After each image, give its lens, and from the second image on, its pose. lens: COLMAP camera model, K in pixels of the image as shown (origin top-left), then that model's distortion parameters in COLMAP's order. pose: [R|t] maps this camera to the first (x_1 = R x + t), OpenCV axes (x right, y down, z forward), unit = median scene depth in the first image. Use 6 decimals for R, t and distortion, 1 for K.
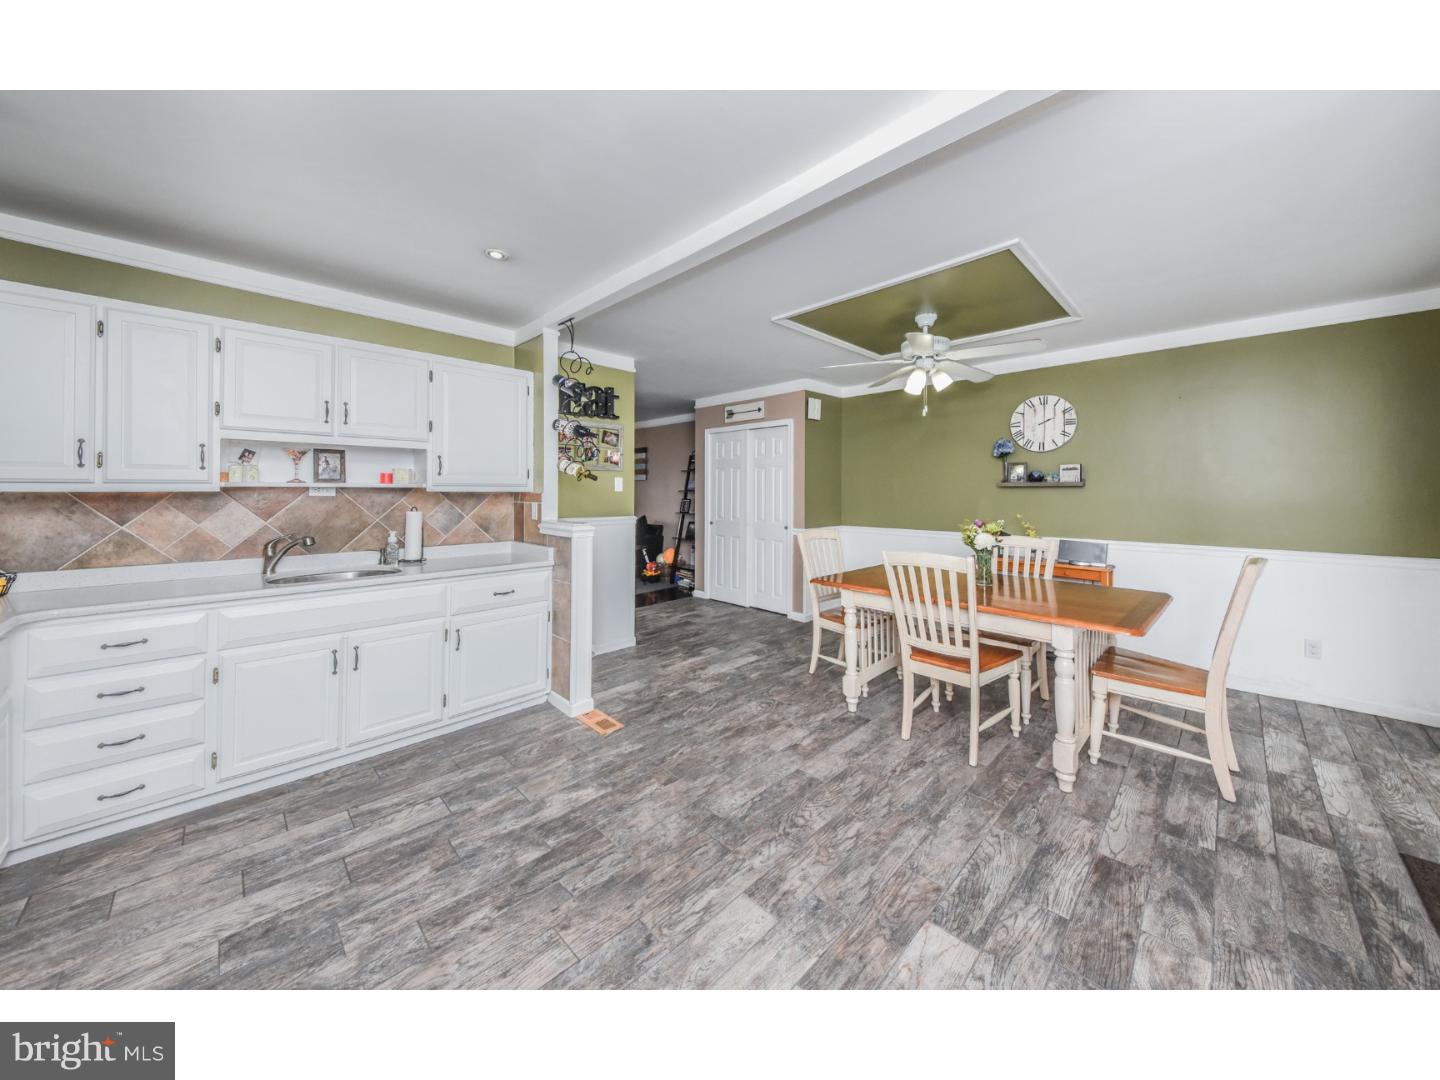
lens RADIAL K [[495.6, 0, 735.4], [0, 495.6, 490.8], [0, 0, 1]] dist [-0.010669, -0.000032]
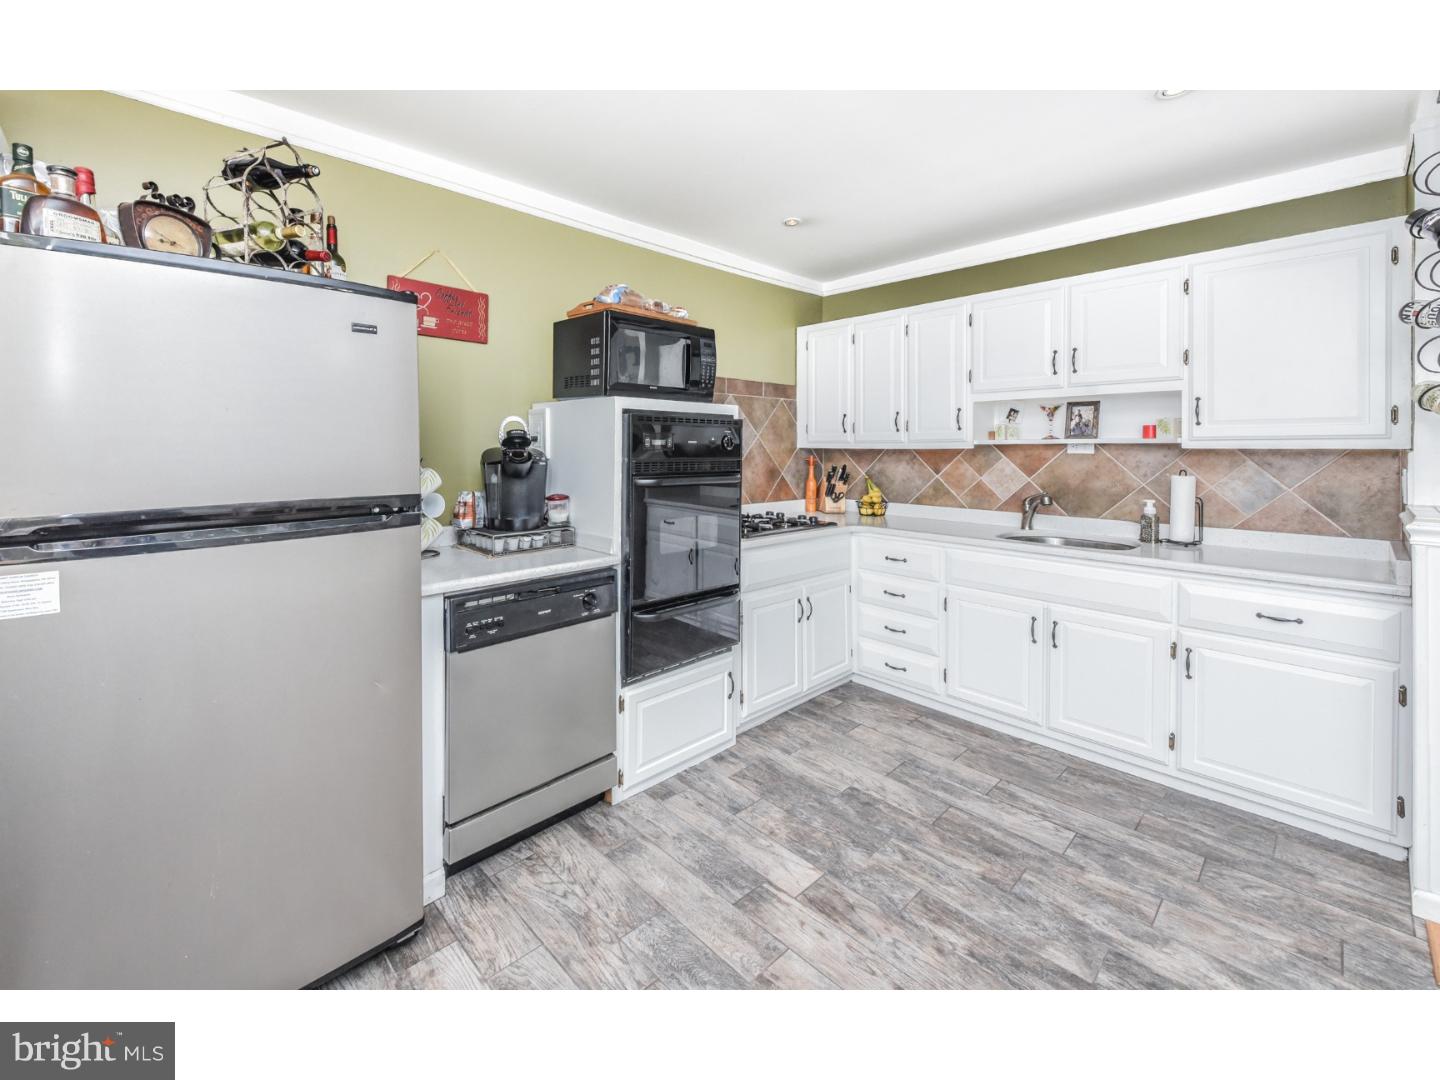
lens RADIAL K [[608.7, 0, 675.0], [0, 608.7, 449.0], [0, 0, 1]] dist [0.004361, -0.004494]
pose [[-0.075138, 0.002277, -0.997171, 0.336144], [0.002099, 0.999996, 0.002126, -0.001531], [0.997171, -0.001933, -0.075143, 0.338863]]
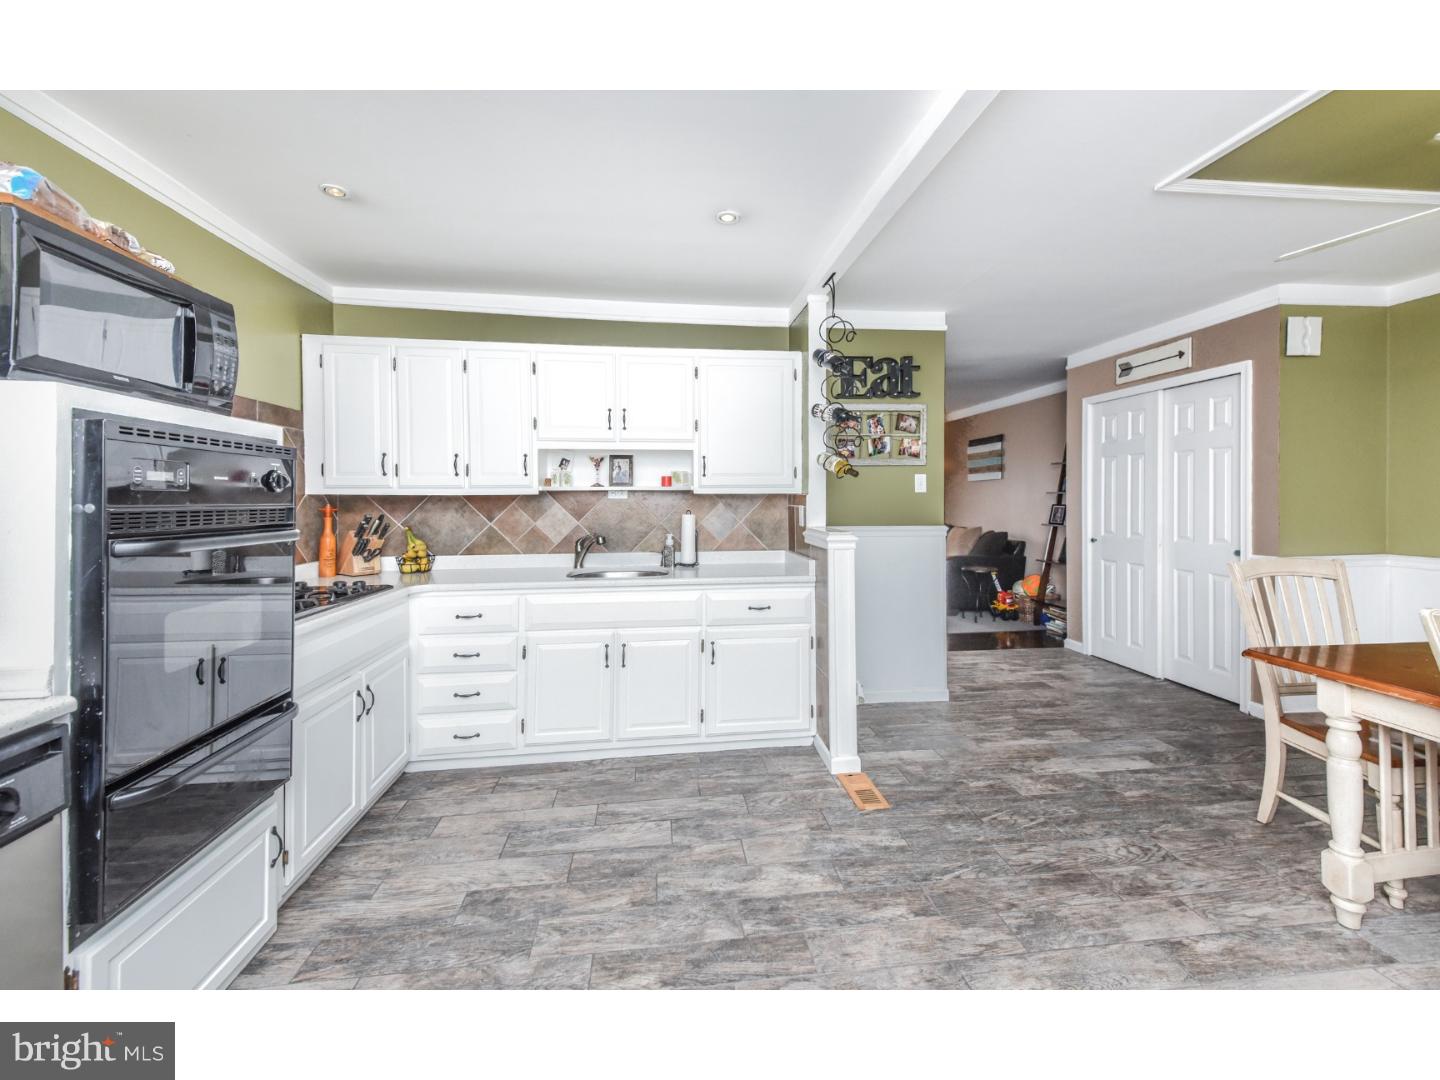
lens RADIAL K [[585.6, 0, 729.7], [0, 585.6, 504.6], [0, 0, 1]] dist [0.037038, -0.005082]
pose [[0.781803, 0.000472, -0.623525, 0.142936], [0.008152, 0.999907, 0.010978, 0.011645], [0.623472, -0.013666, 0.781726, 0.162651]]
